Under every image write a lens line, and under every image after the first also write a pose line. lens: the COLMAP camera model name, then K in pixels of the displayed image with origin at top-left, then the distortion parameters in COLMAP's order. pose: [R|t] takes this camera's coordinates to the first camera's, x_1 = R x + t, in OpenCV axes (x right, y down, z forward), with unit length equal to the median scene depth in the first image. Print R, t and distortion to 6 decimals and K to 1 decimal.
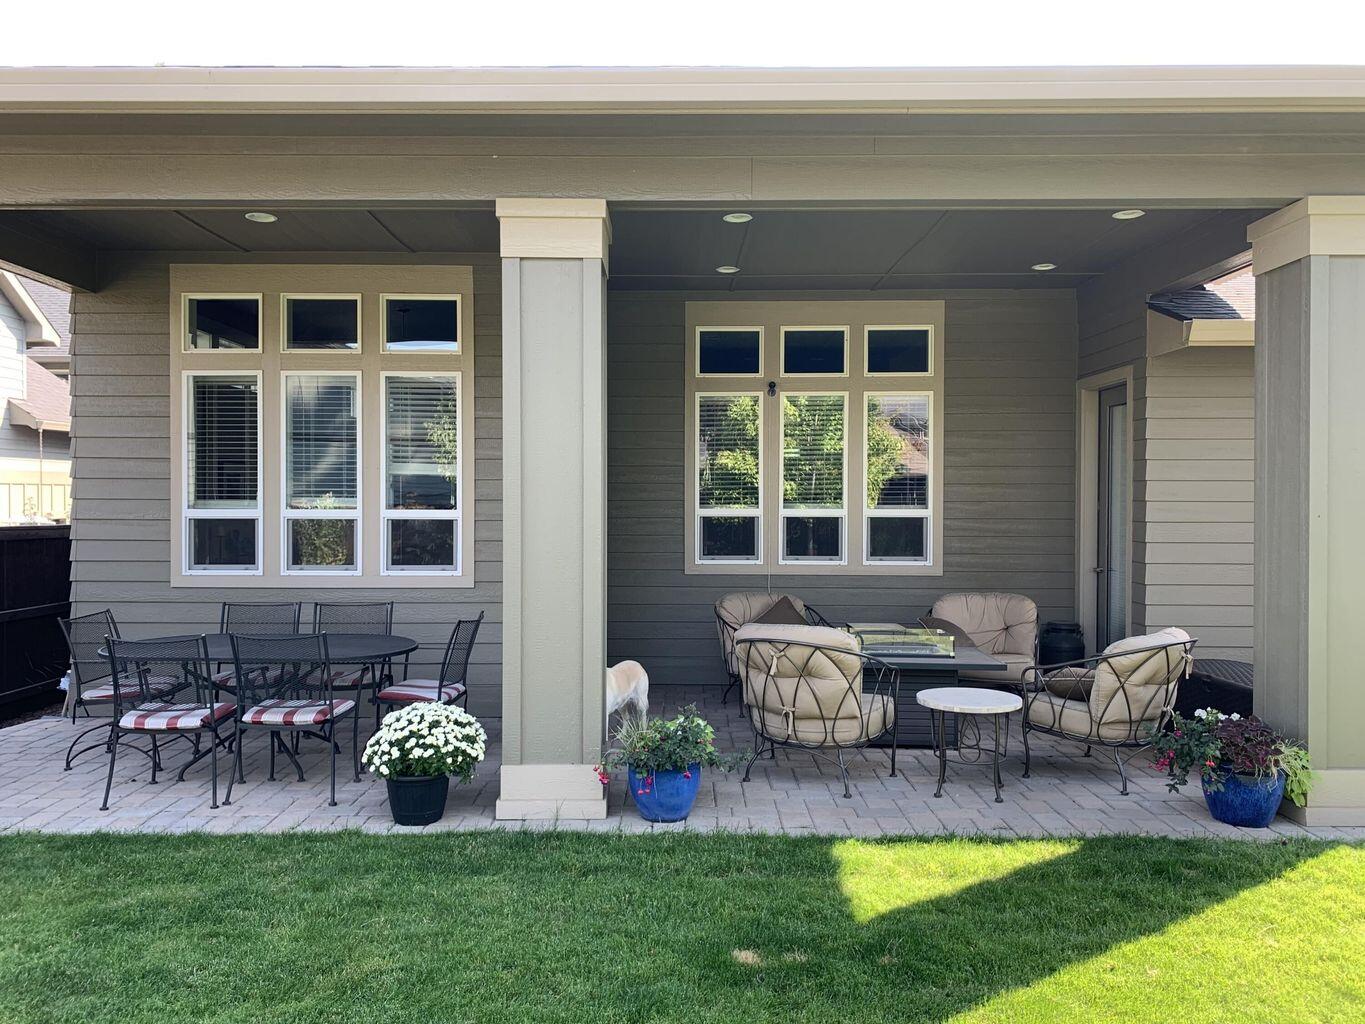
lens RADIAL K [[1023.9, 0, 682.5], [0, 1023.9, 512.0], [0, 0, 1]] dist [0.030015, 0.000529]
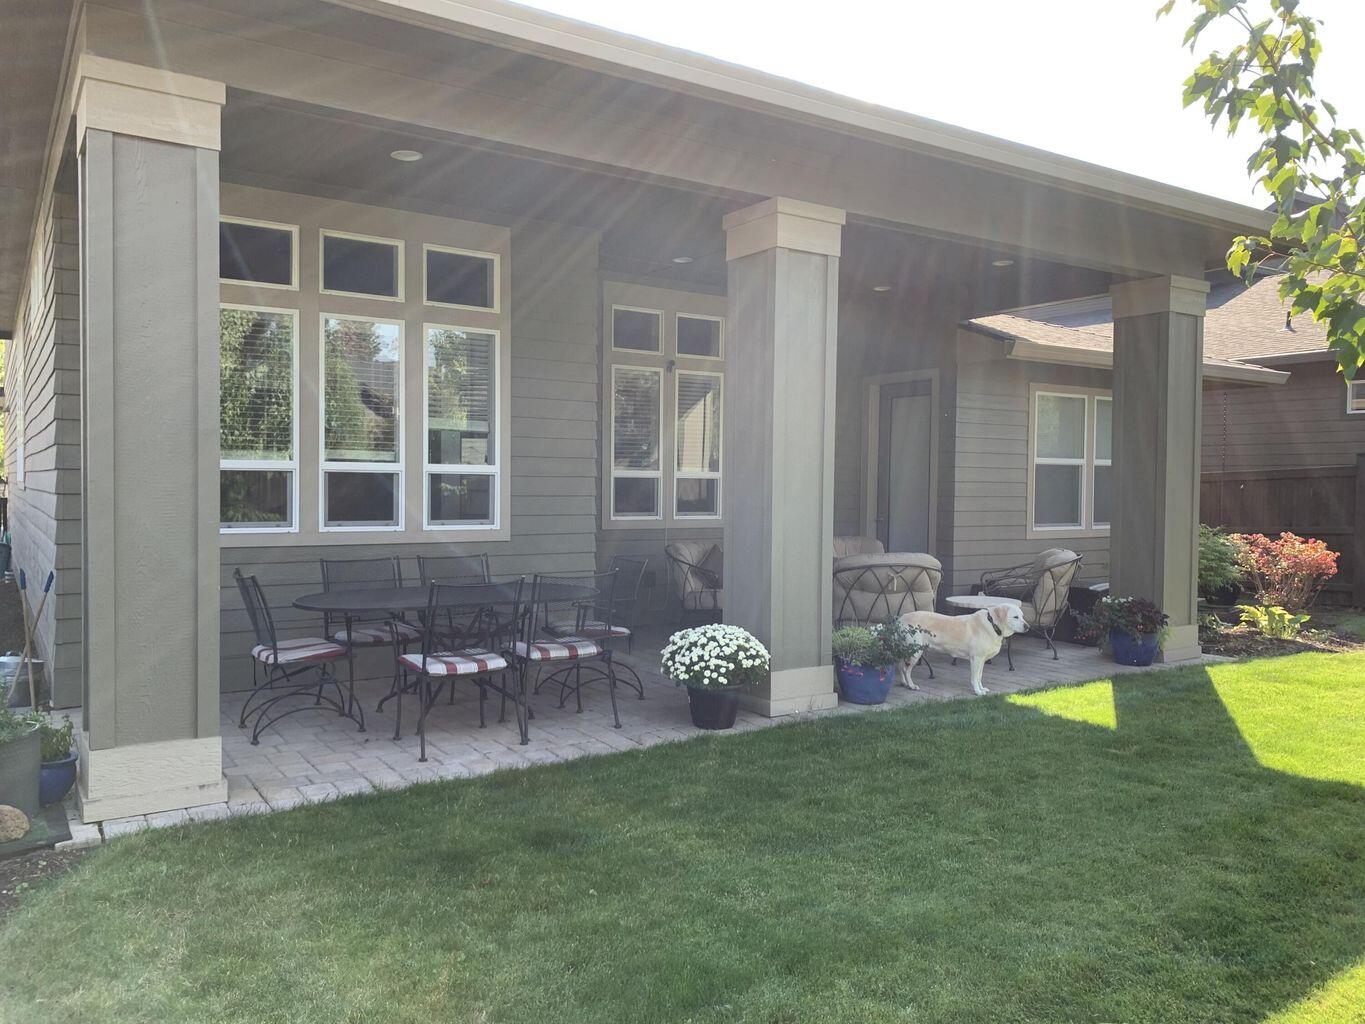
lens RADIAL K [[1050.1, 0, 682.5], [0, 1050.1, 512.0], [0, 0, 1]] dist [0.053488, 0.000391]
pose [[0.805248, -0.006324, 0.592904, -0.697204], [-0.018226, 0.999207, 0.035412, 0.003258], [-0.592658, -0.039322, 0.804494, 0.025063]]
